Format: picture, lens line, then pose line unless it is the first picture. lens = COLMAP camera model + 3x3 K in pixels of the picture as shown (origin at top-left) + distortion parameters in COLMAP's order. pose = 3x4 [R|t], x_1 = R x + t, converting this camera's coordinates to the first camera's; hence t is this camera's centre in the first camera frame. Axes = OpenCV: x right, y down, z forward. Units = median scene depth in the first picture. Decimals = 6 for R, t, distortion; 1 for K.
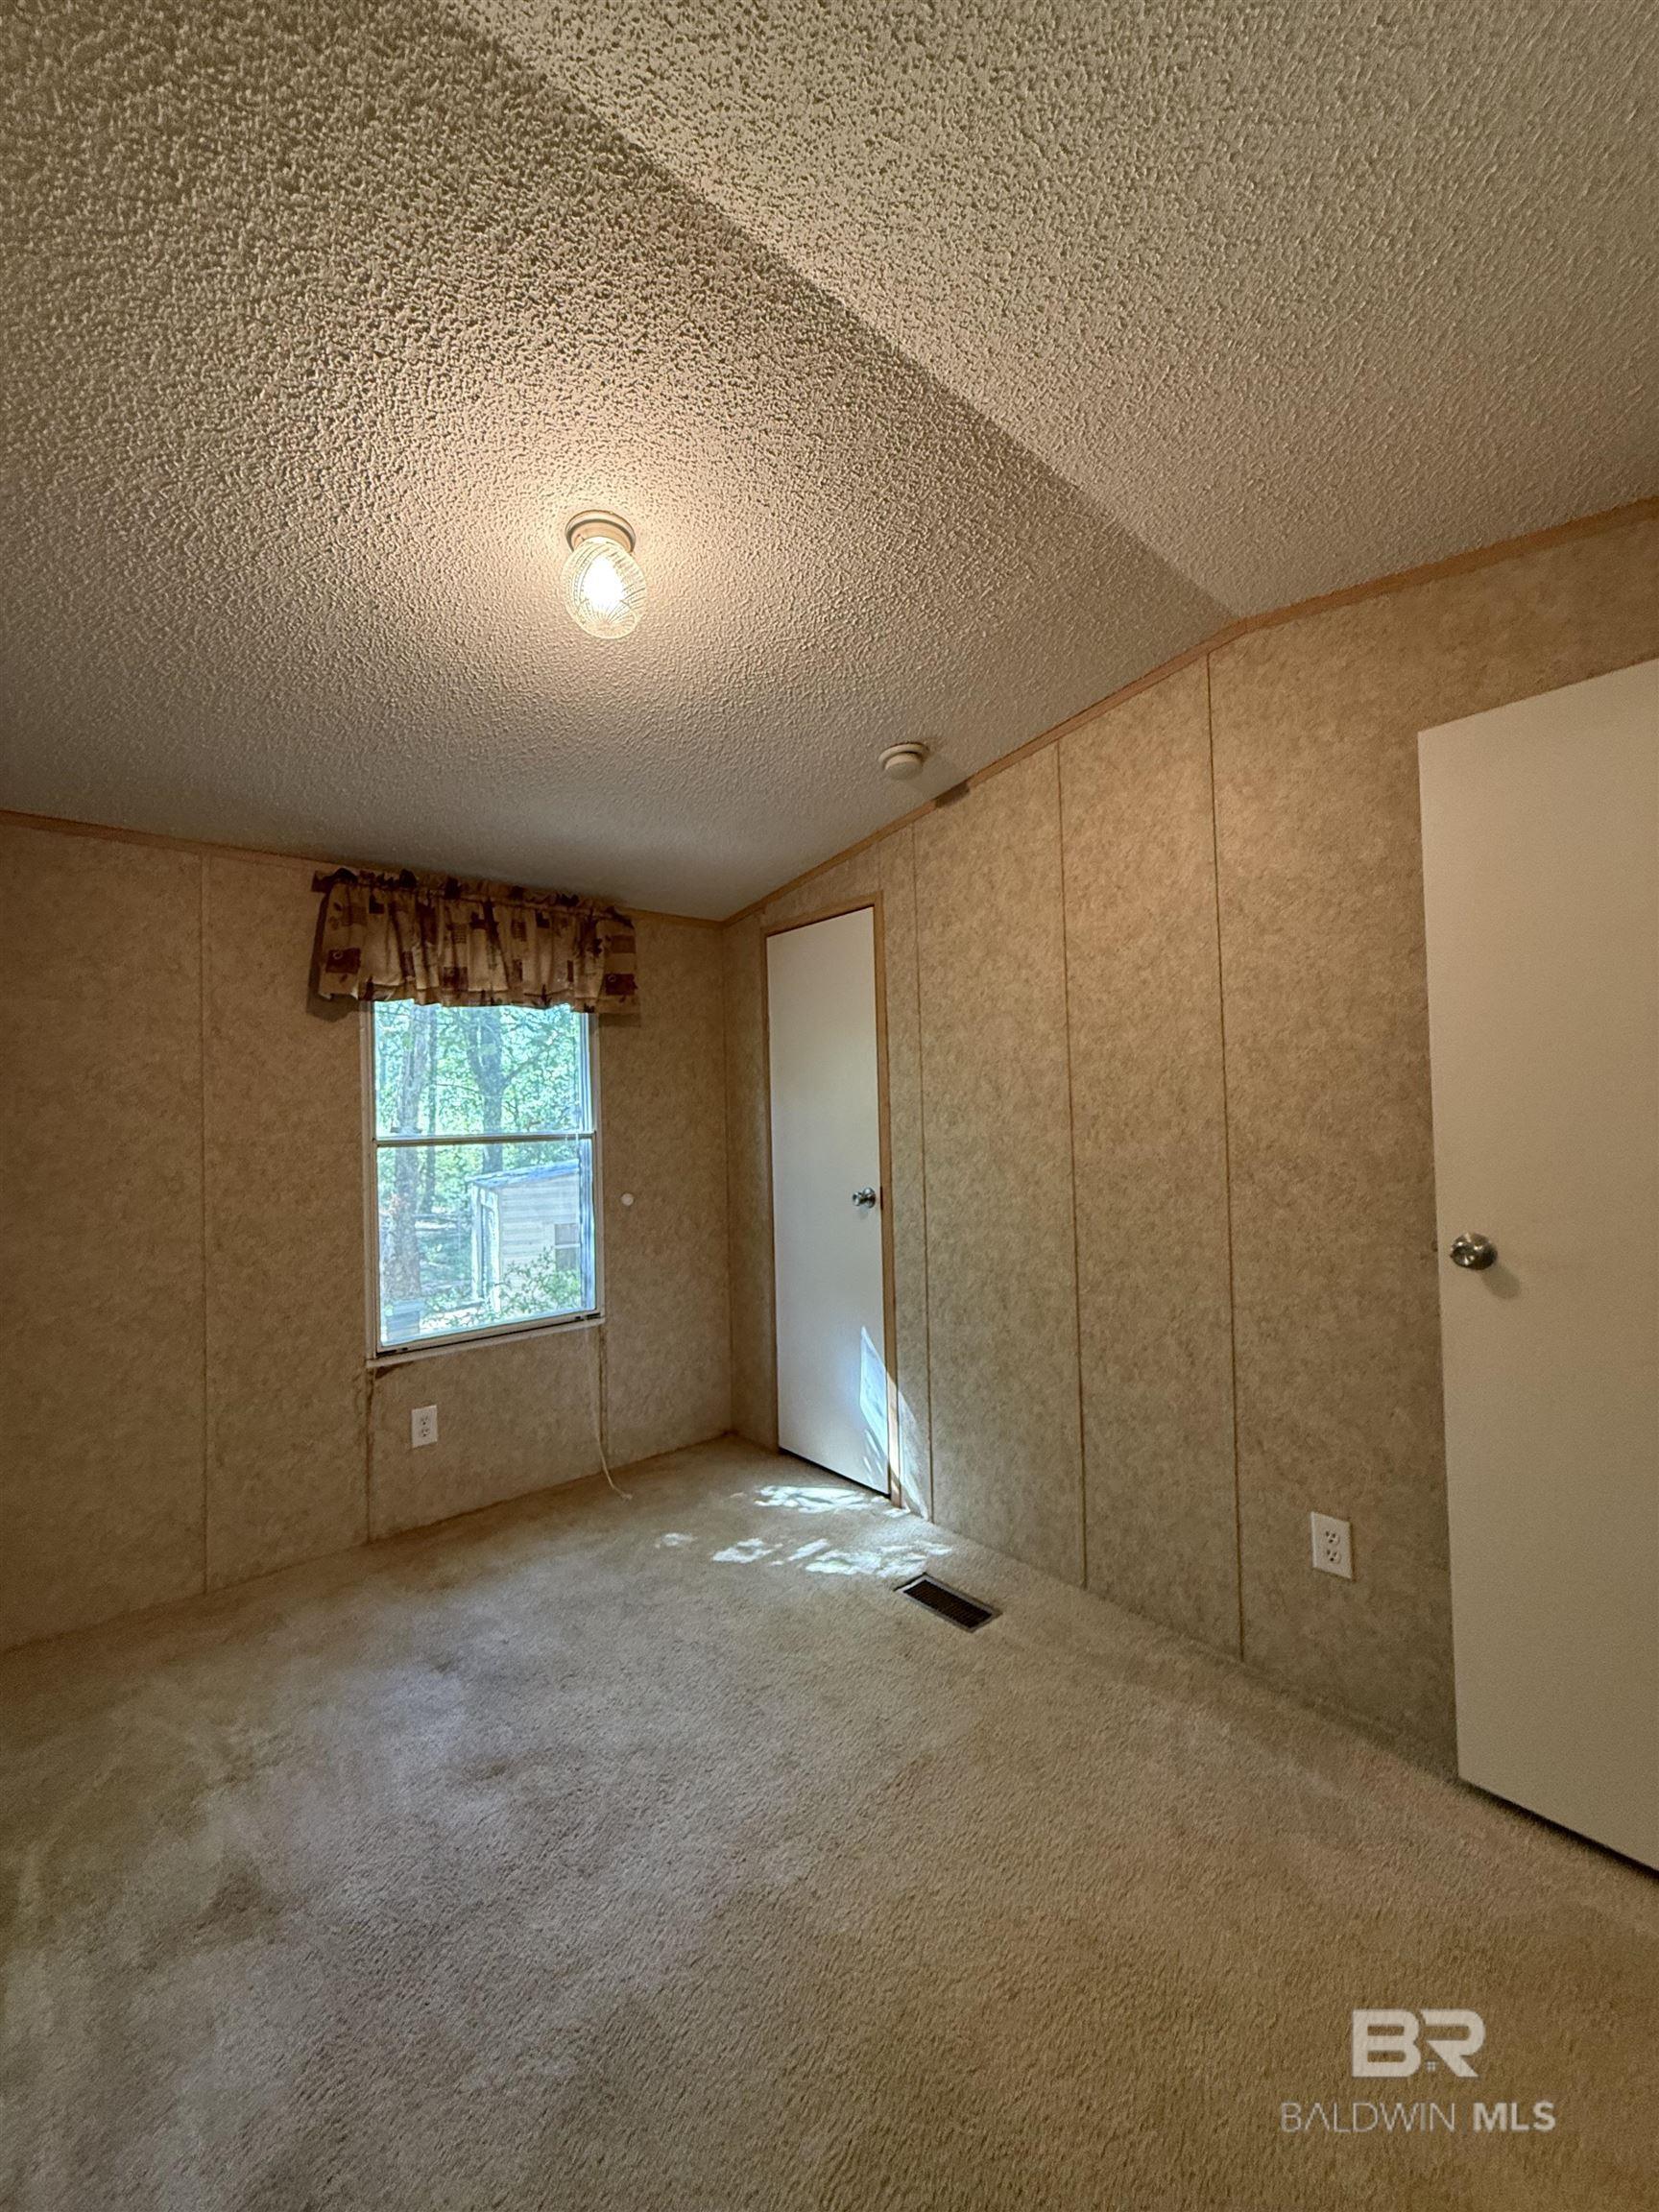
lens RADIAL K [[878.9, 0, 830.8], [0, 878.9, 1099.6], [0, 0, 1]] dist [-0.001100, 0.000306]
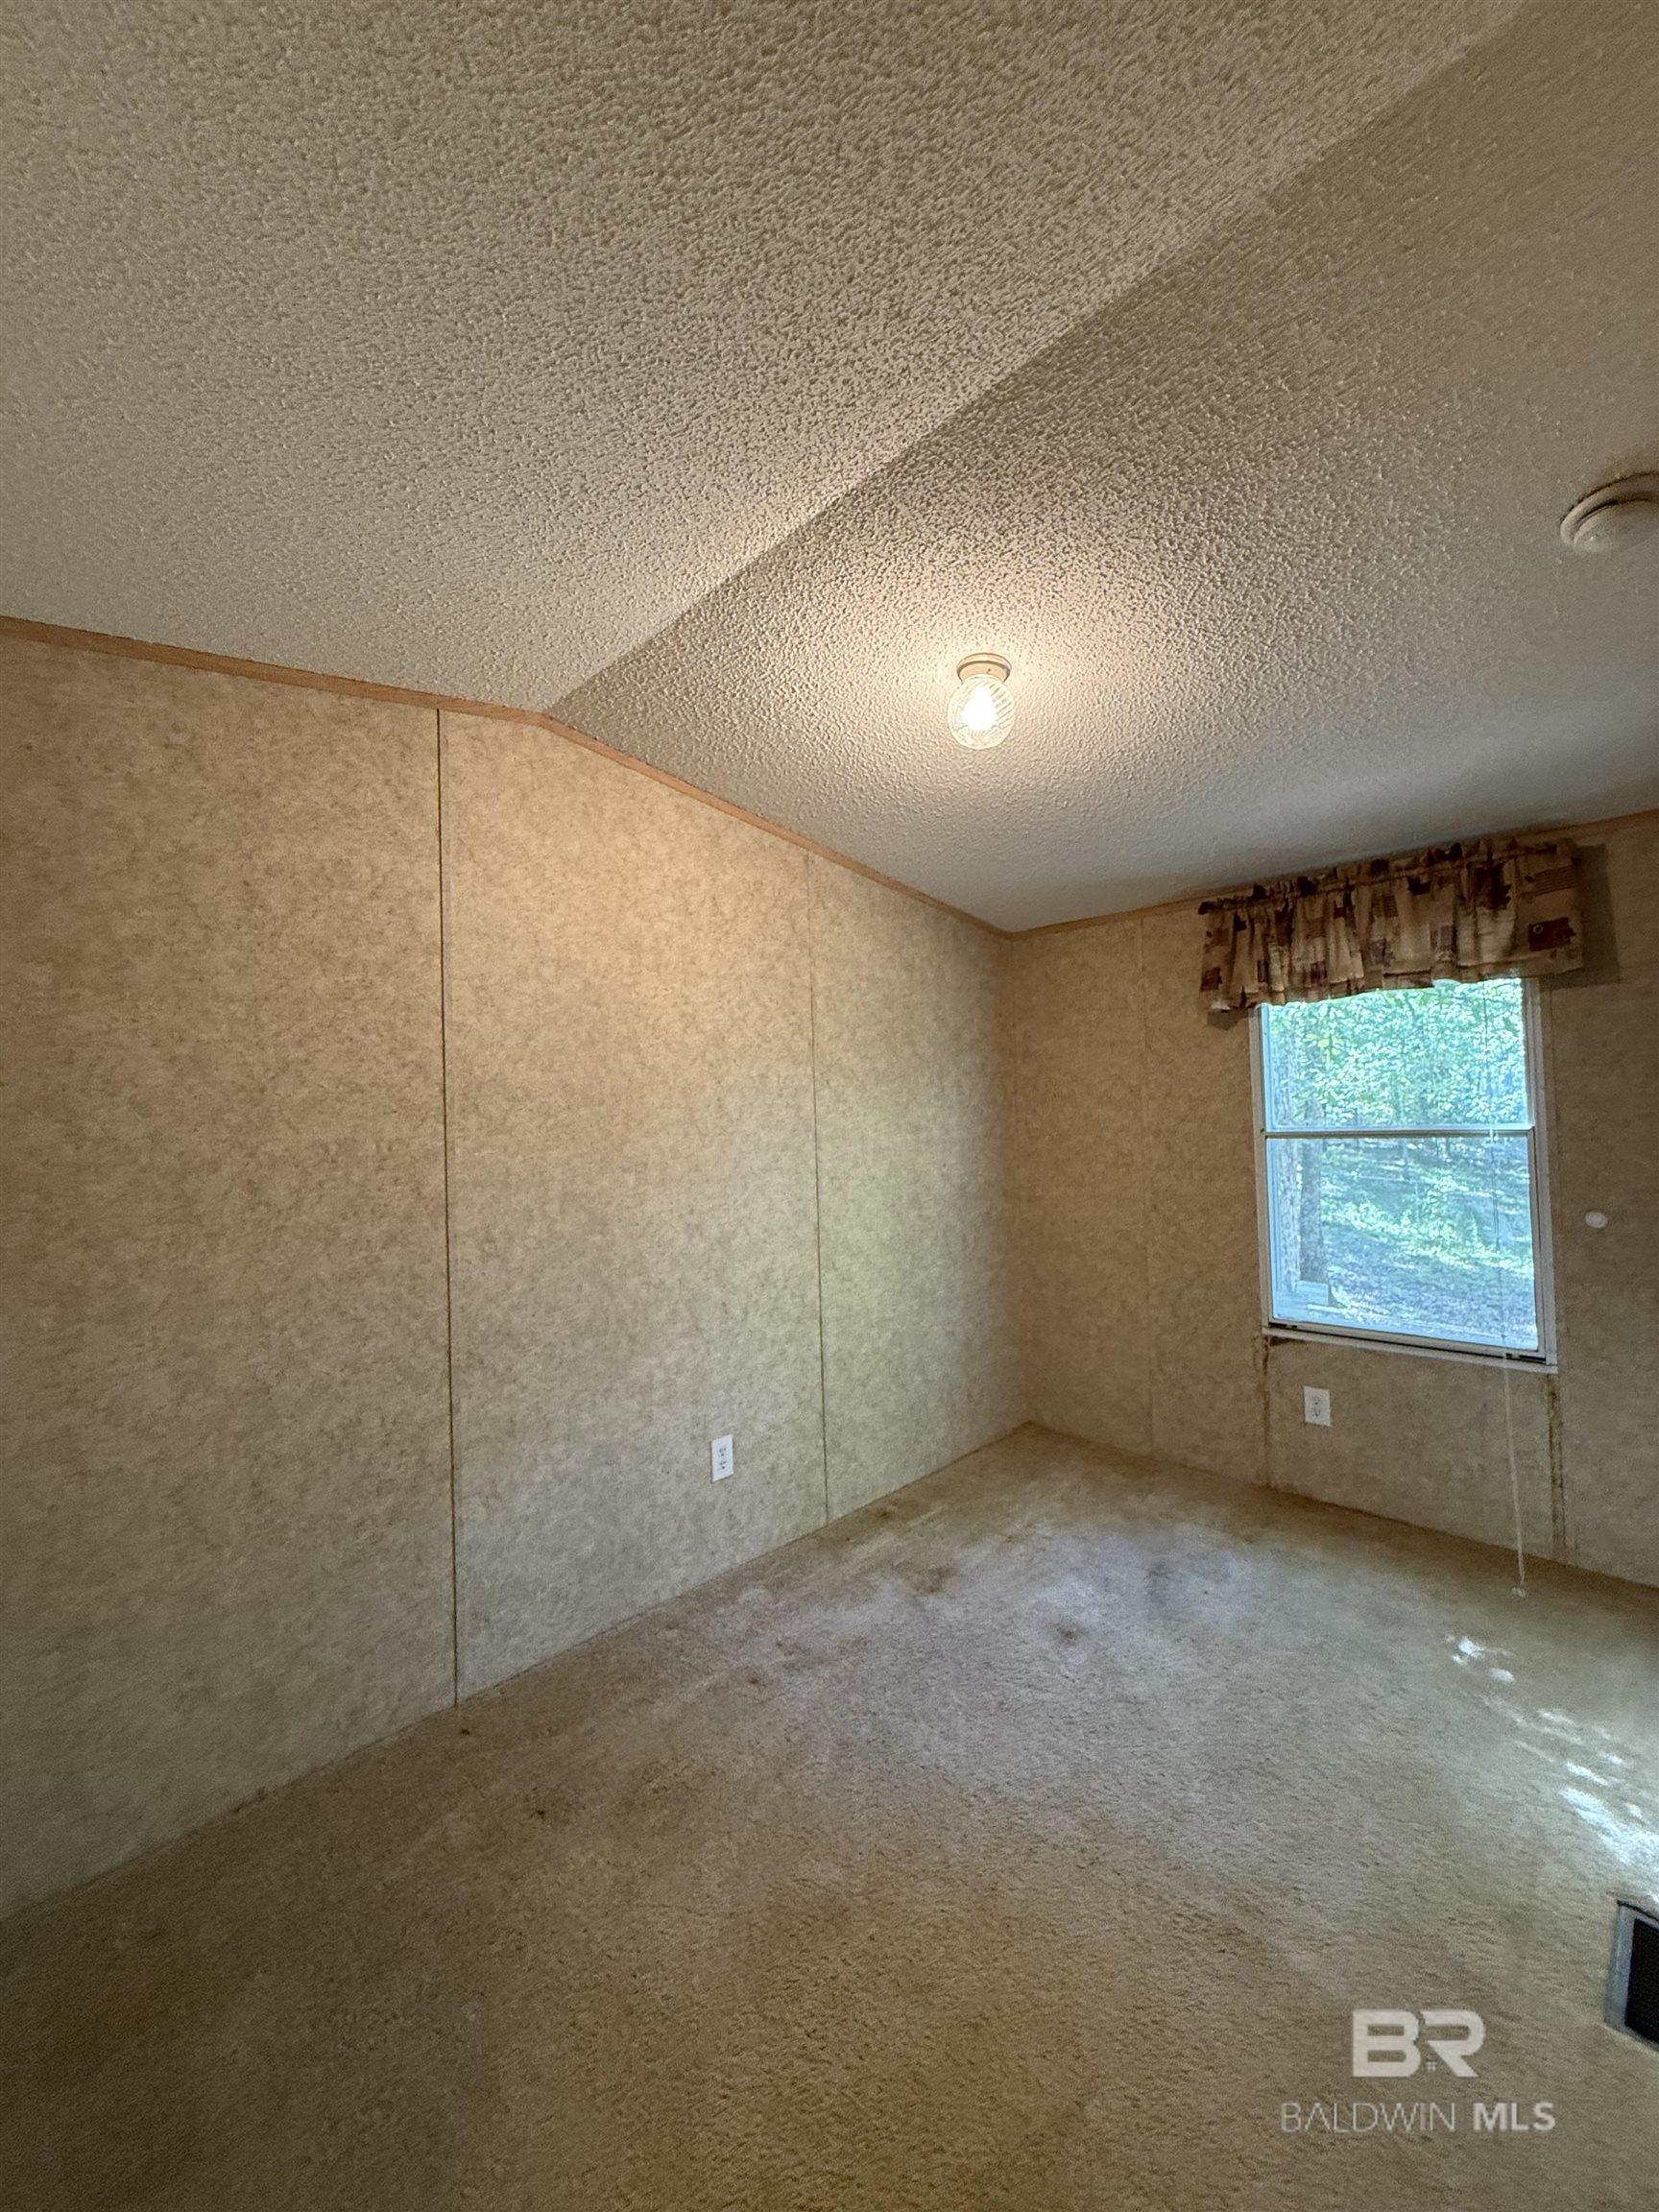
lens RADIAL K [[878.9, 0, 830.5], [0, 878.9, 1100.8], [0, 0, 1]] dist [-0.001100, 0.000306]
pose [[0.081746, 0.001838, -0.996652, 0.551615], [0.046215, 0.998916, 0.005633, -0.024532], [0.995581, -0.046521, 0.081572, 0.370735]]
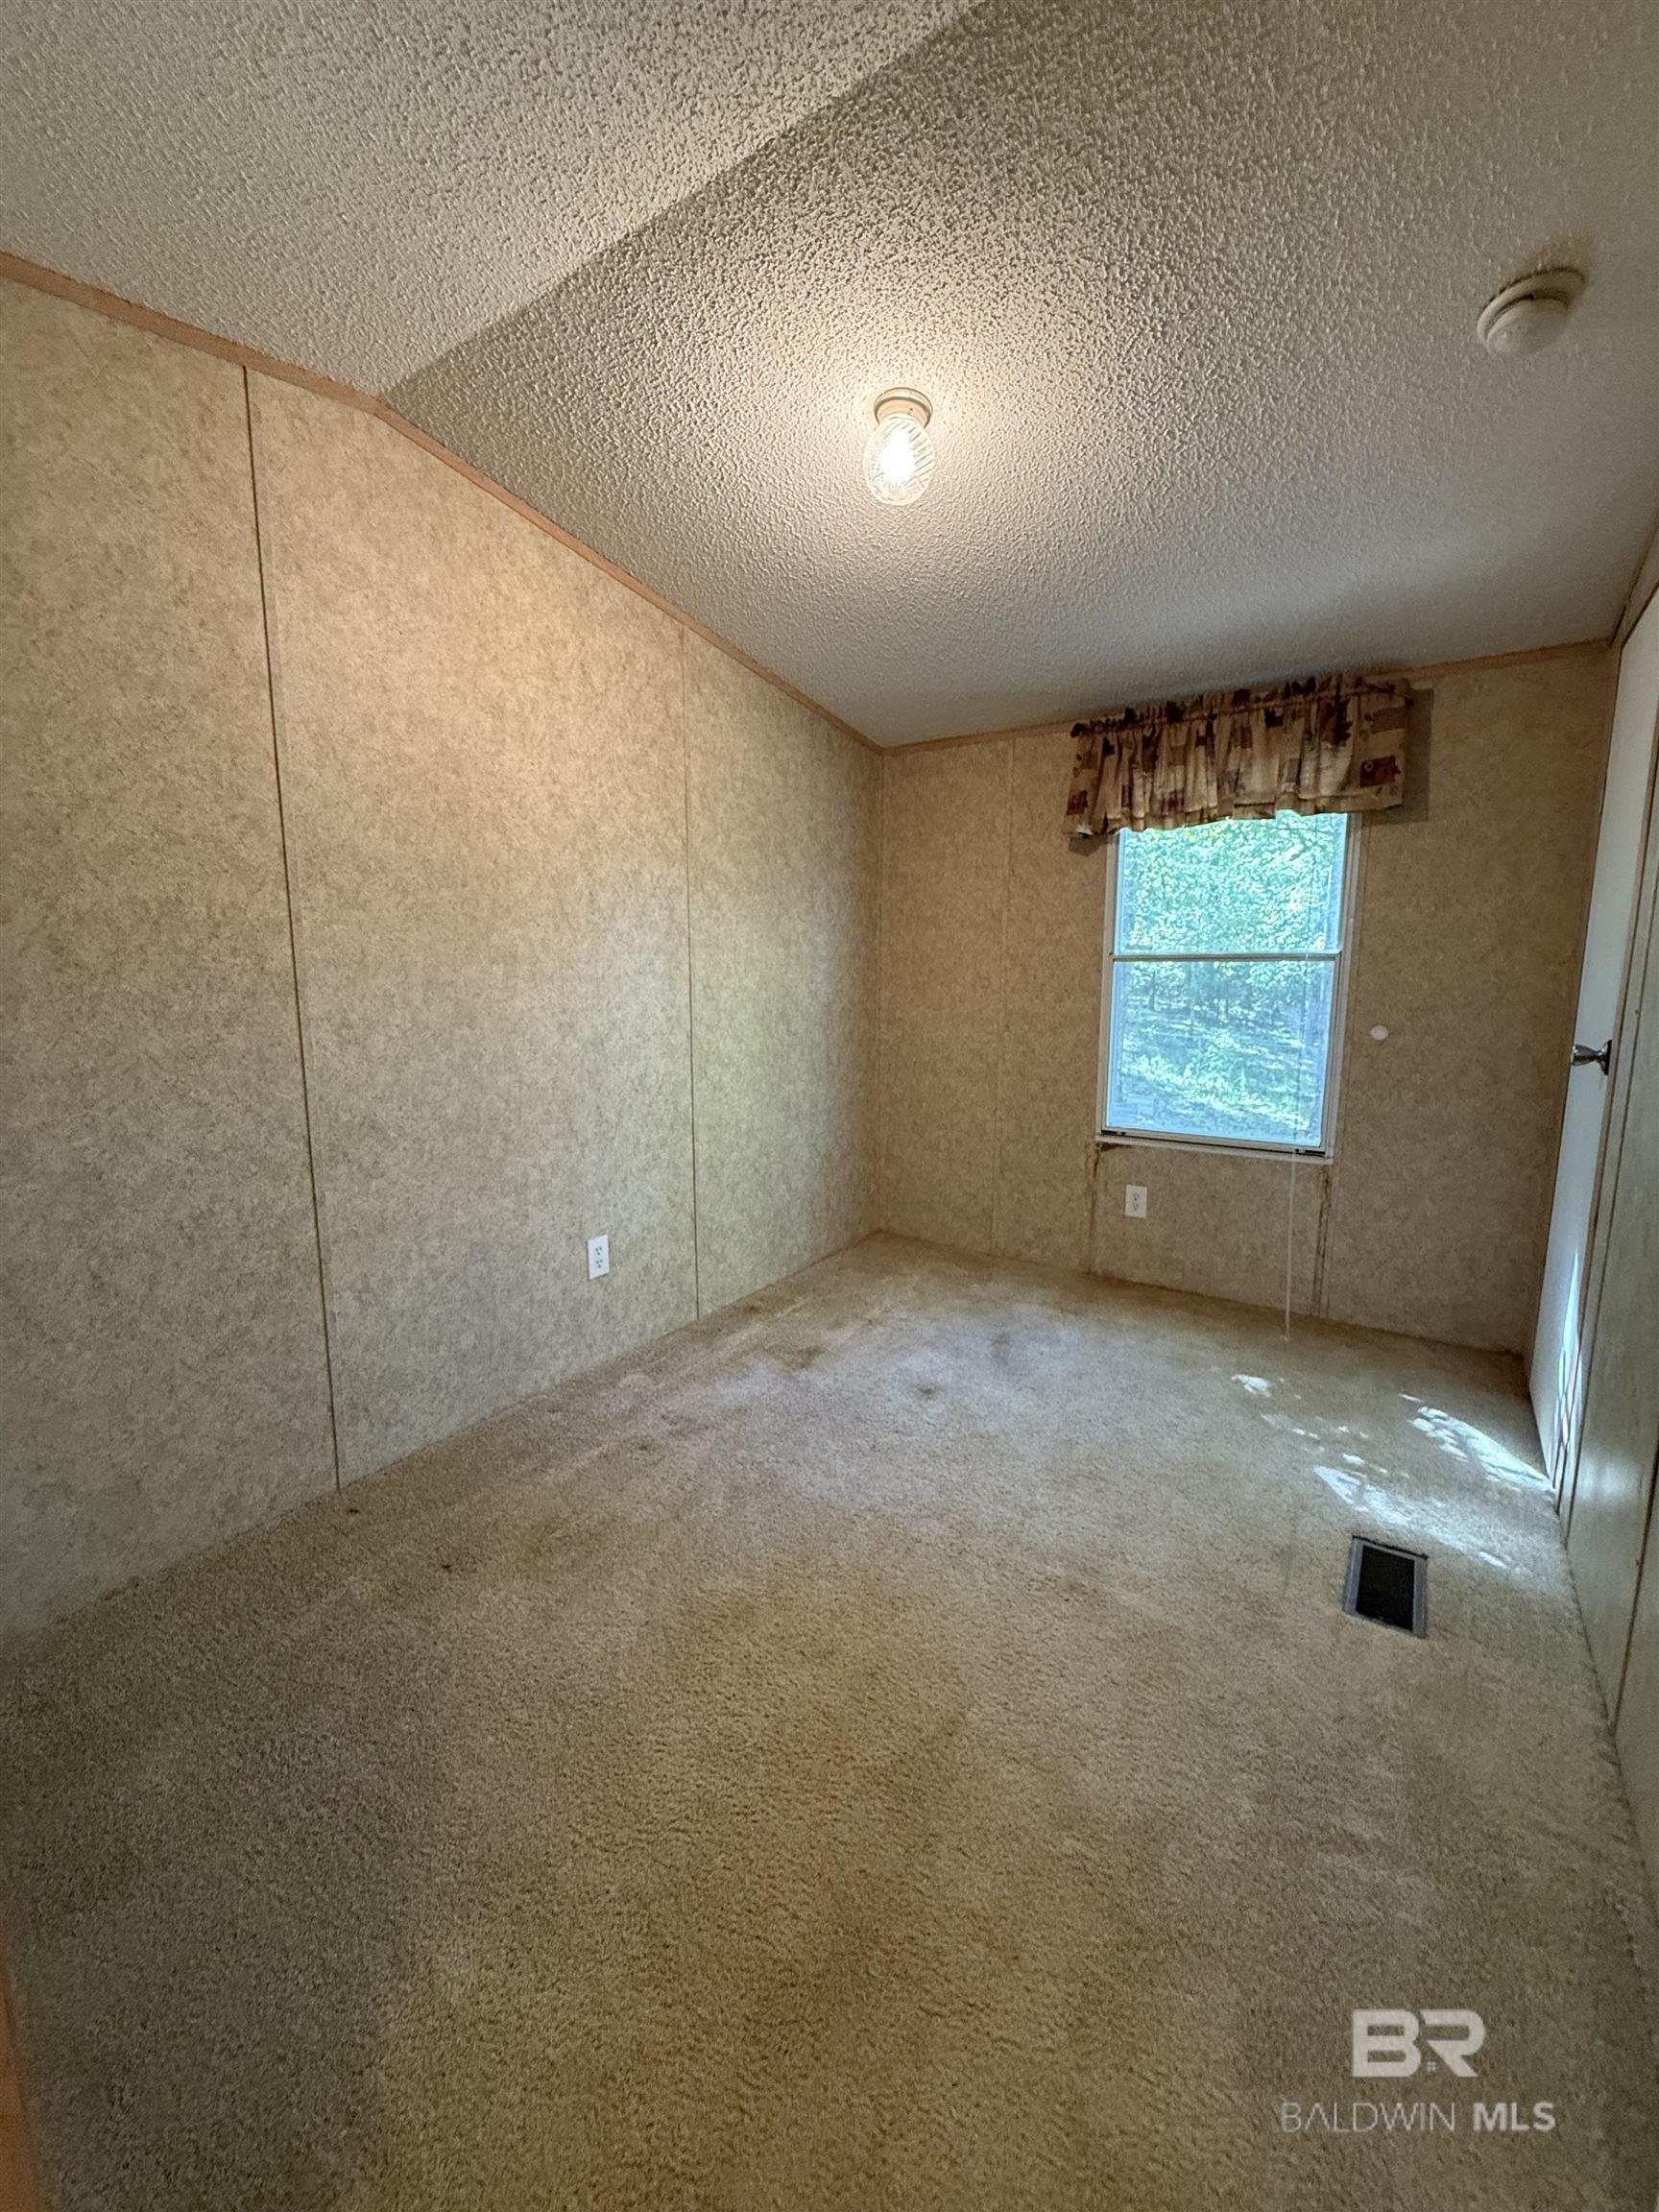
lens RADIAL K [[878.9, 0, 830.2], [0, 878.9, 1099.0], [0, 0, 1]] dist [-0.001100, 0.000306]
pose [[0.269145, 0.165689, -0.948740, 0.543690], [0.010154, 0.984548, 0.174823, 0.026796], [0.963046, -0.056686, 0.263304, 0.314689]]
